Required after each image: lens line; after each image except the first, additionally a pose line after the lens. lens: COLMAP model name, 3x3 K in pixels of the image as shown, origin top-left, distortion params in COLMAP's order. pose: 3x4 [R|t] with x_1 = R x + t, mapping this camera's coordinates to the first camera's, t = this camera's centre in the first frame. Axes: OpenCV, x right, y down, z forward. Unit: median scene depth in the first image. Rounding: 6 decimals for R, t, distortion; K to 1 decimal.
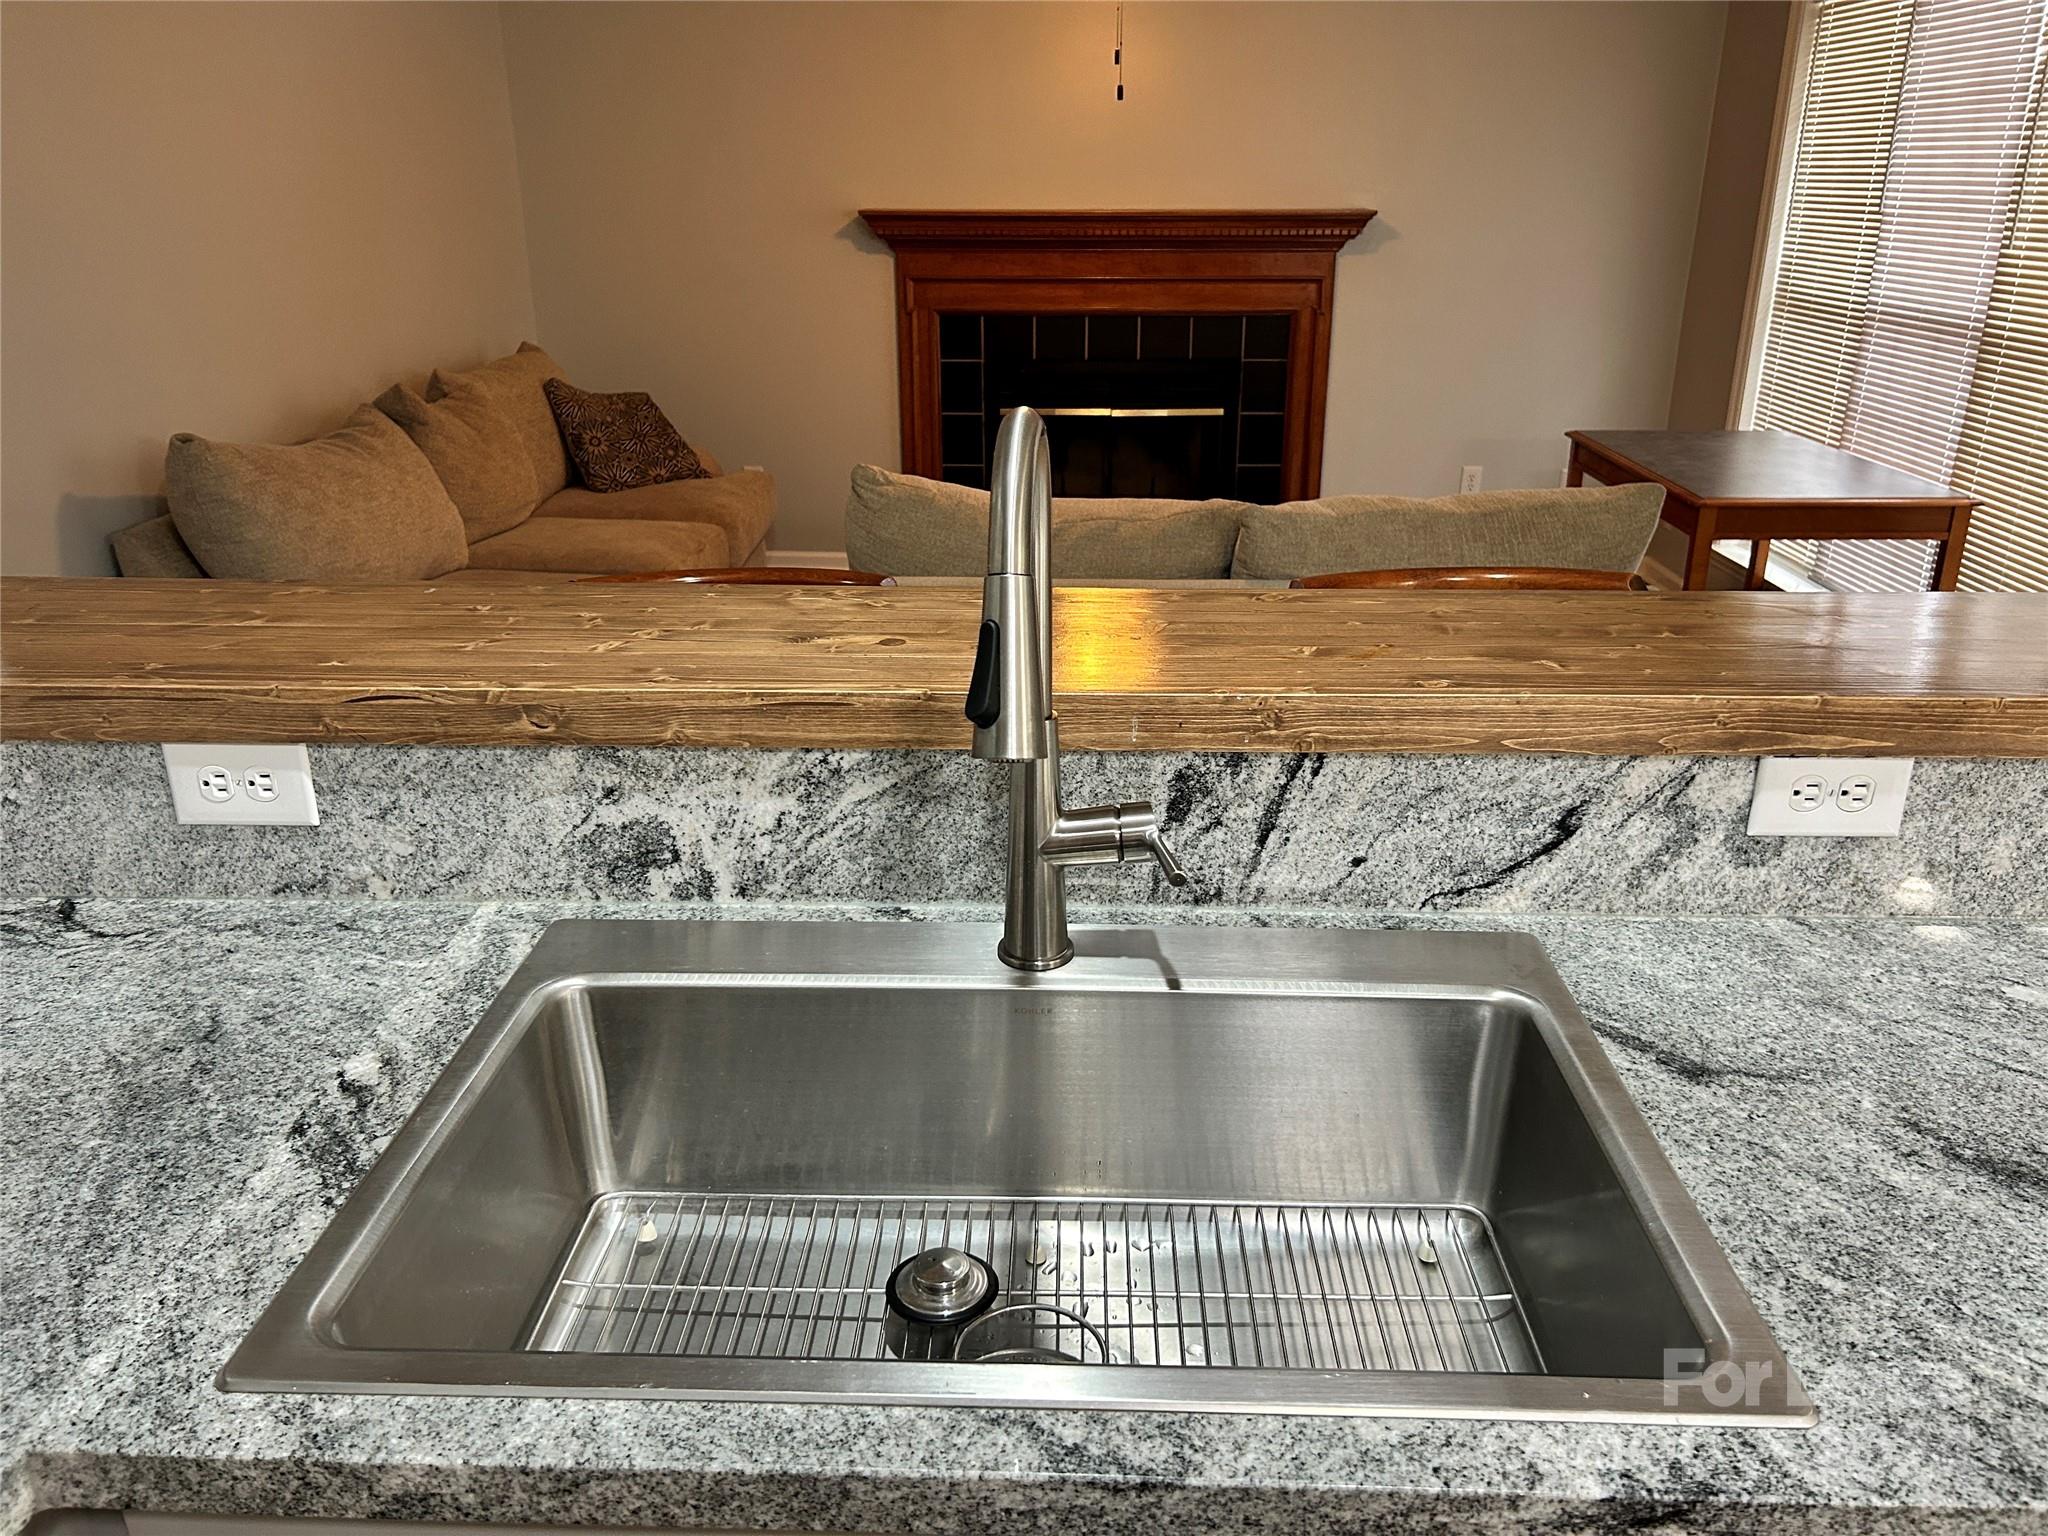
lens RADIAL K [[1532.0, 0, 1032.1], [0, 1532.0, 776.8], [0, 0, 1]] dist [0.021178, -0.031826]
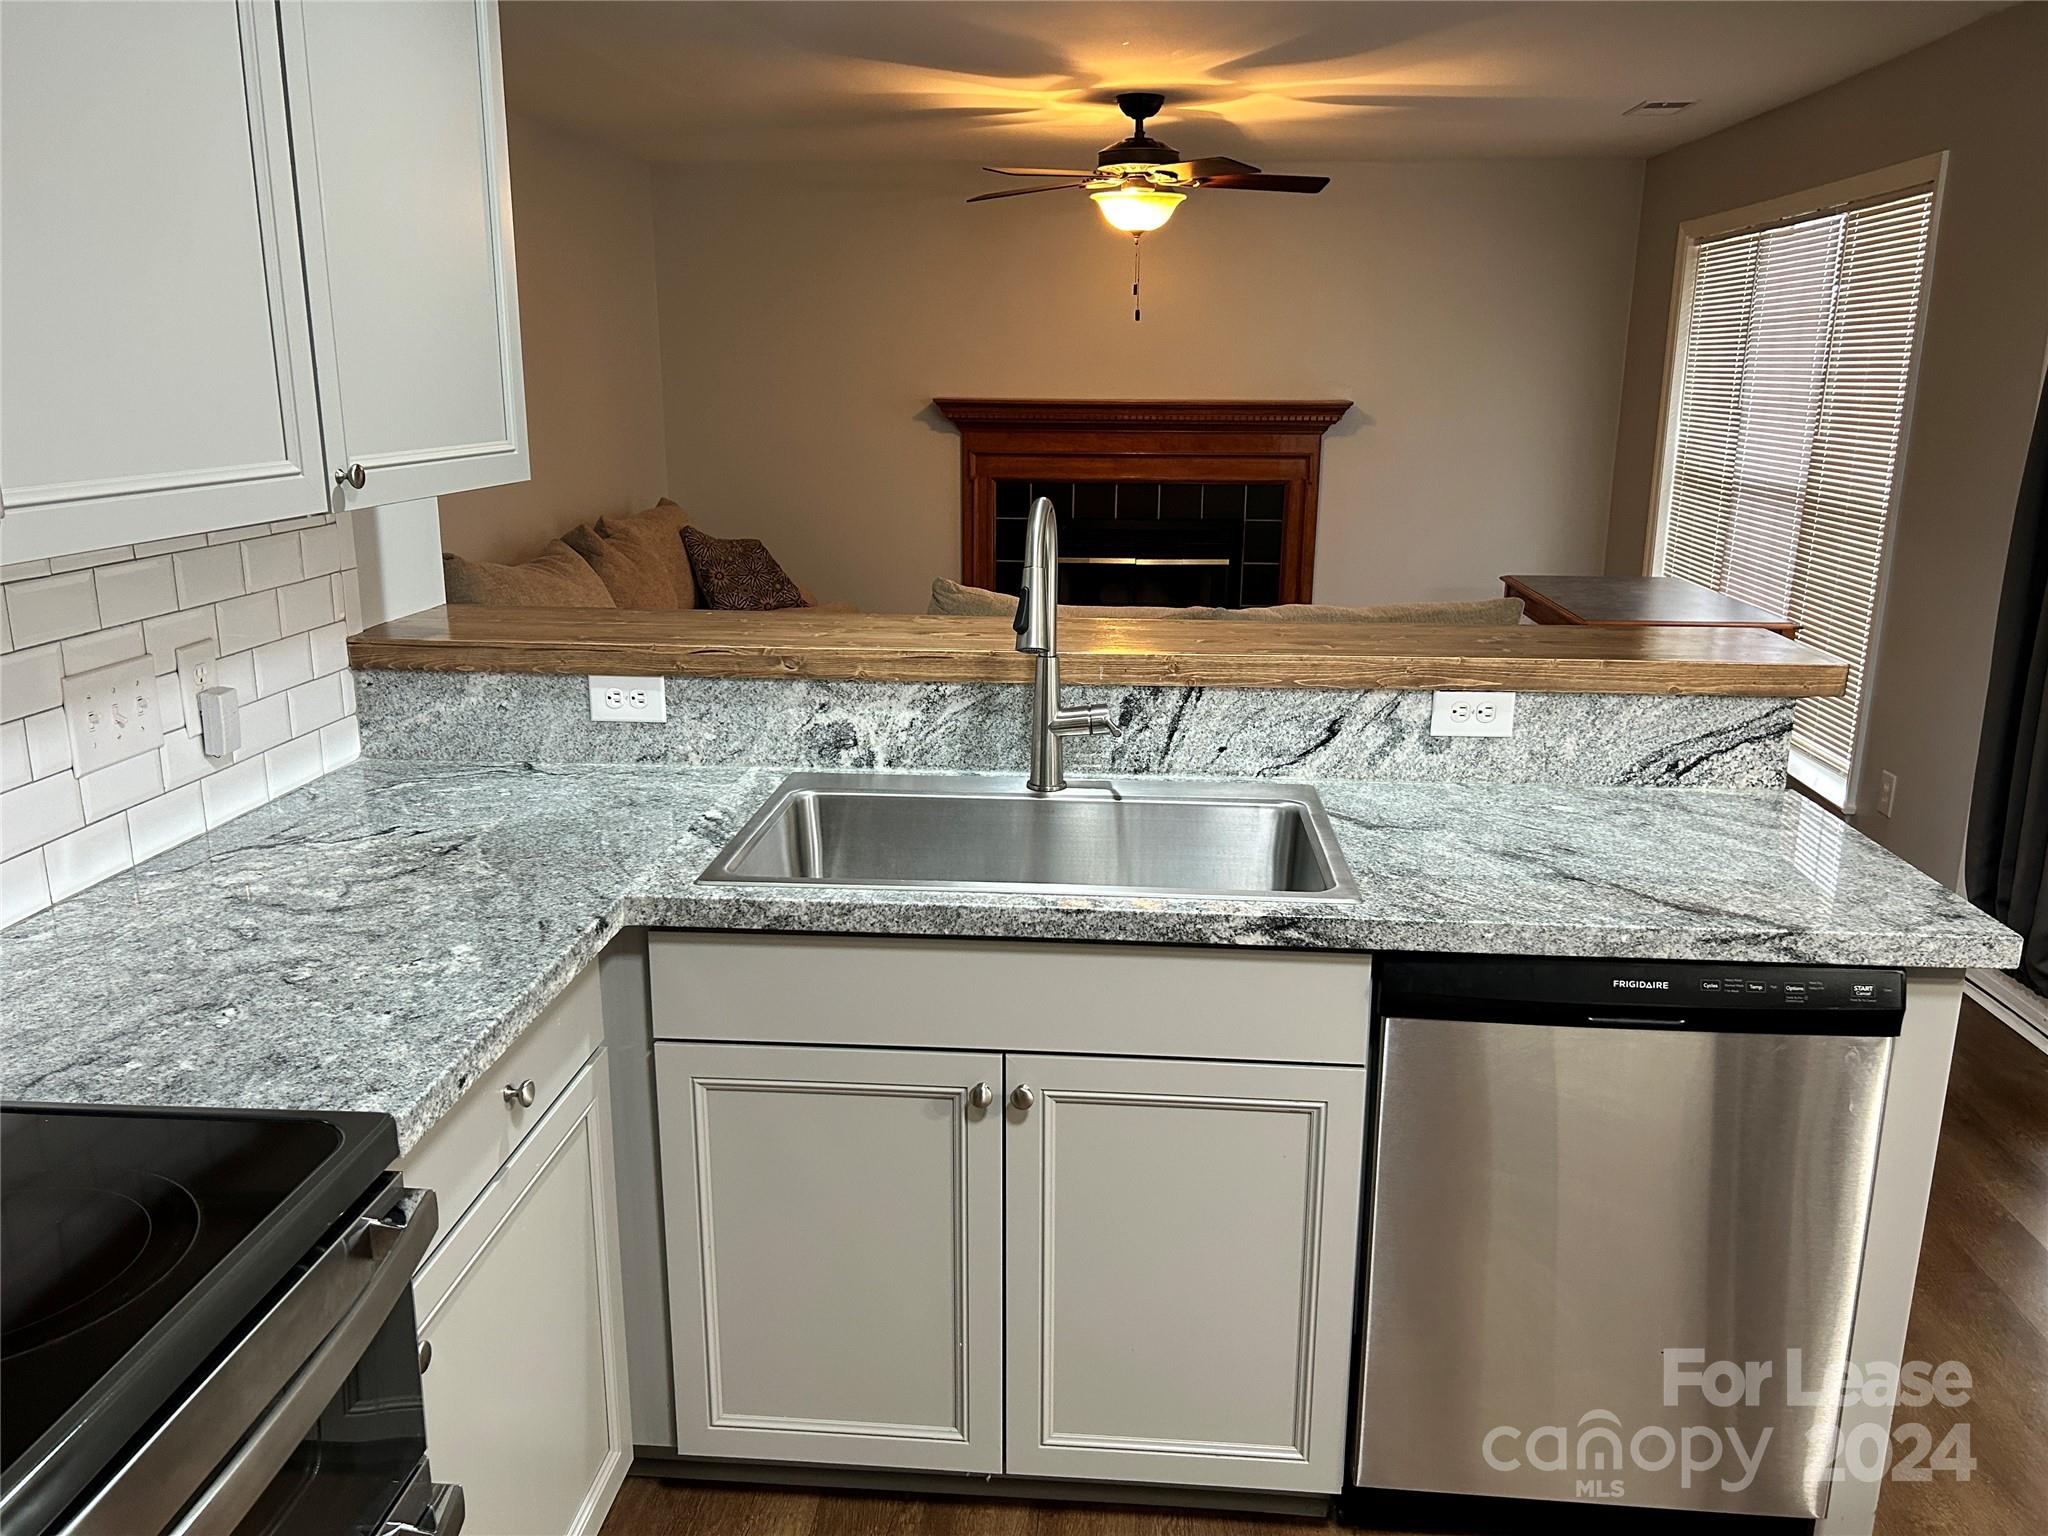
lens RADIAL K [[1532.0, 0, 1020.9], [0, 1532.0, 780.7], [0, 0, 1]] dist [0.021178, -0.031826]
pose [[0.999175, 0.017914, -0.036459, 0.036992], [-0.021701, 0.994100, -0.106272, 0.292440], [0.034340, 0.106975, 0.993668, -0.837359]]
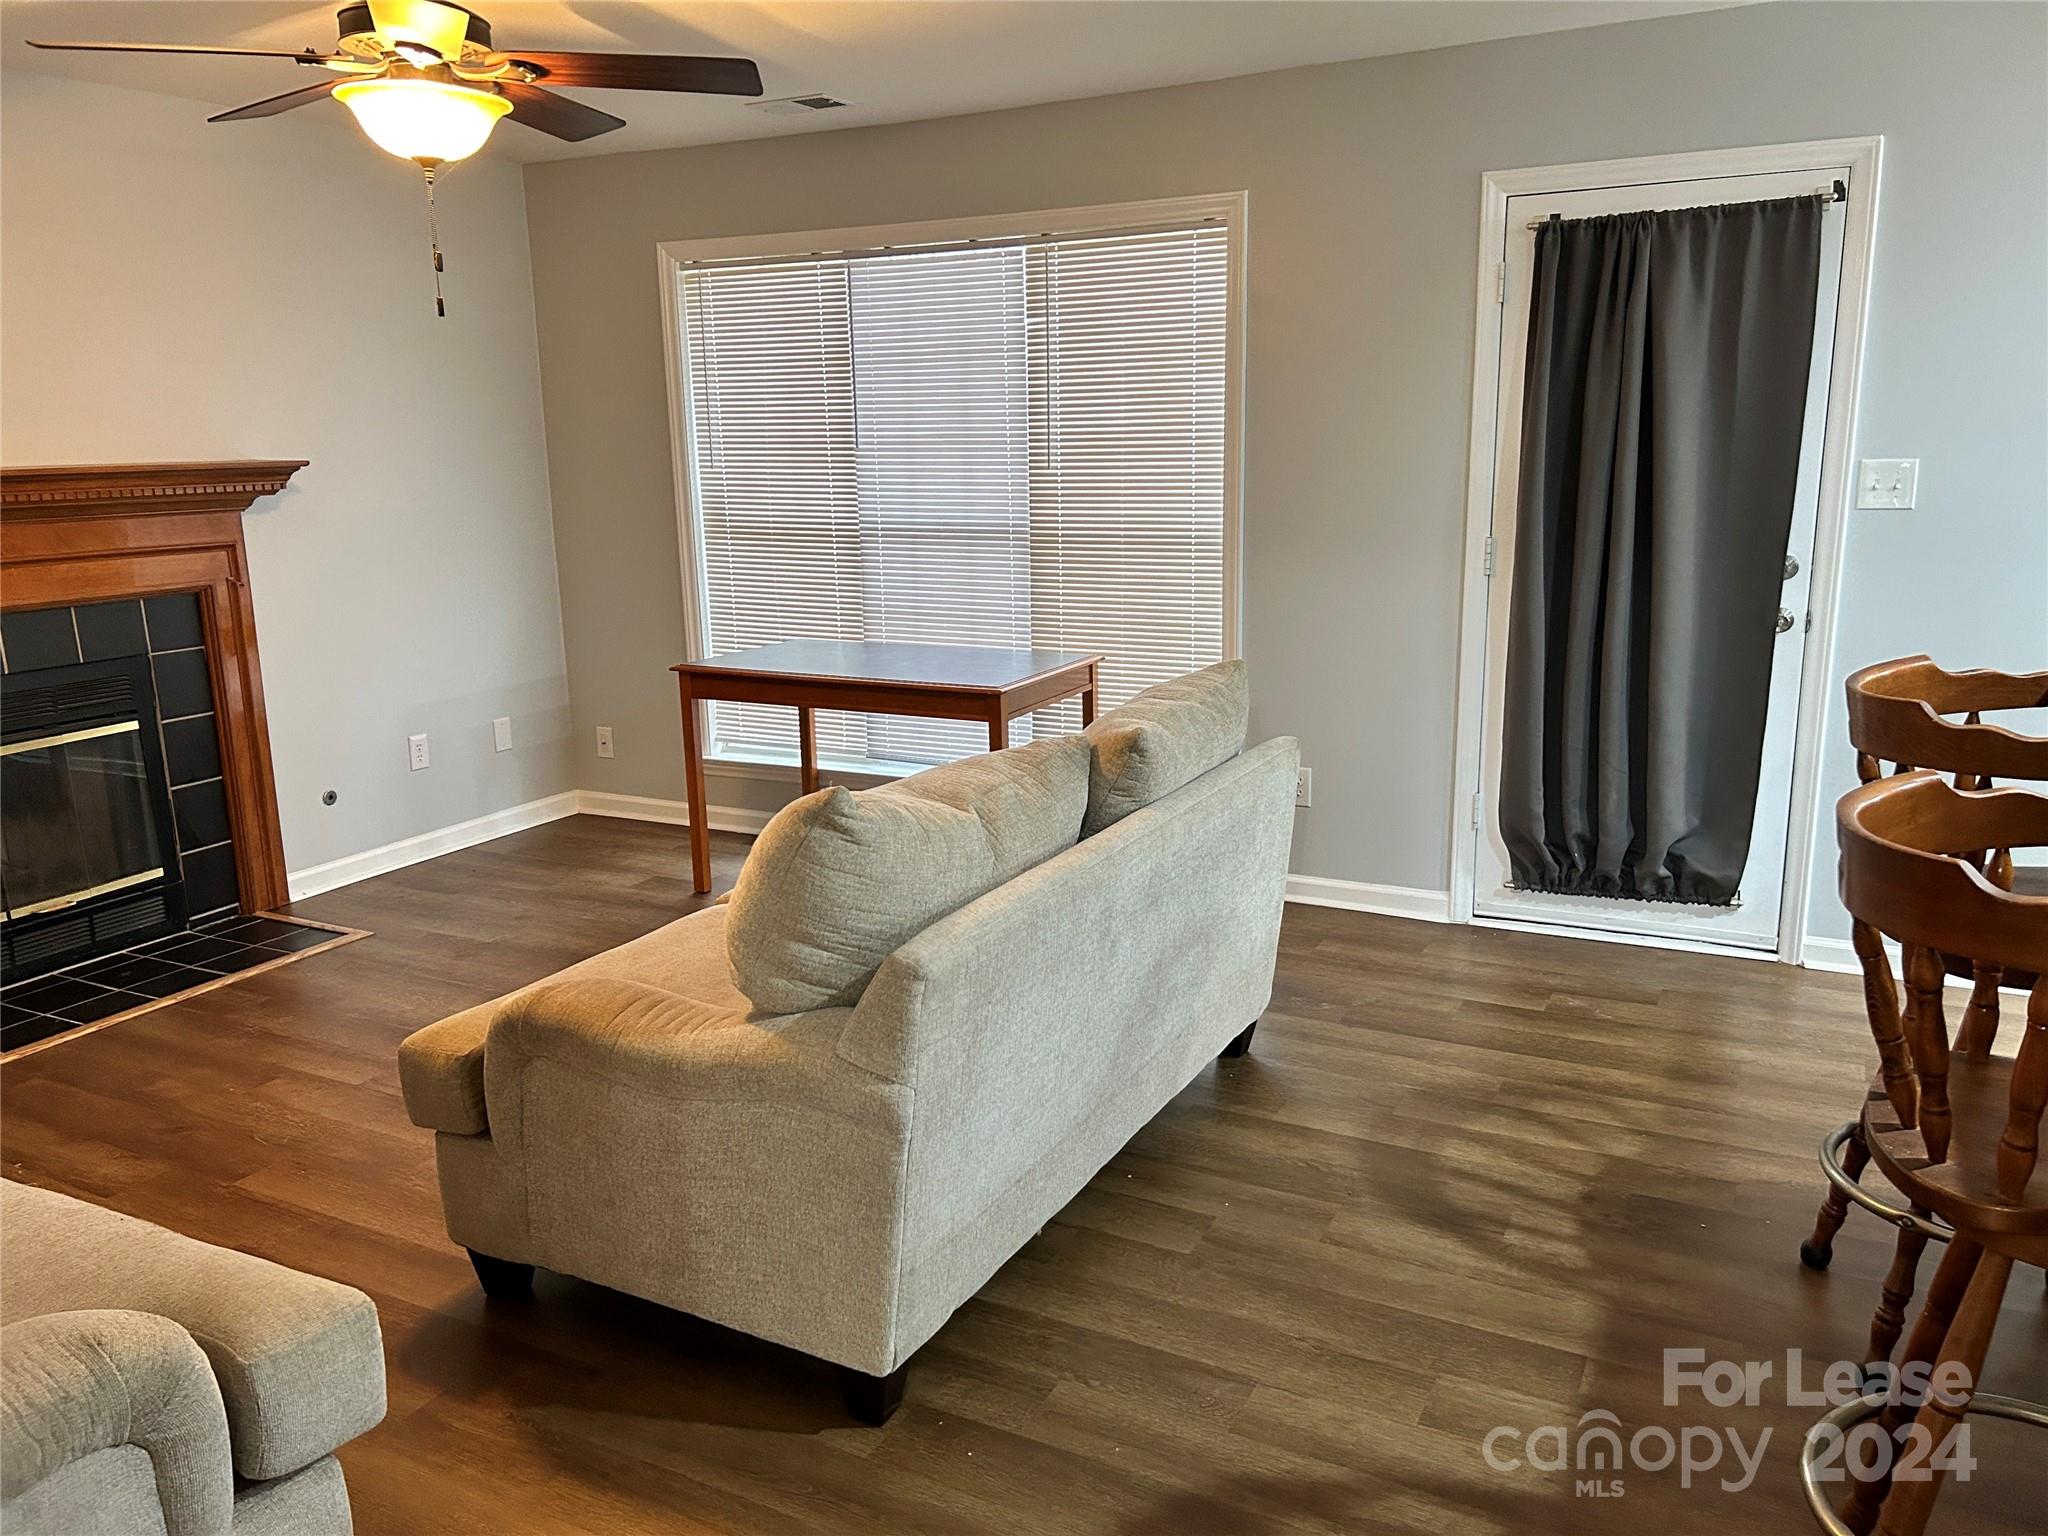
lens RADIAL K [[1532.0, 0, 1027.4], [0, 1532.0, 769.1], [0, 0, 1]] dist [0.021178, -0.031826]
pose [[0.419048, -0.200213, 0.885615, -1.613322], [0.340202, 0.938952, 0.051297, -0.505319], [-0.841820, 0.279793, 0.461579, 1.390481]]
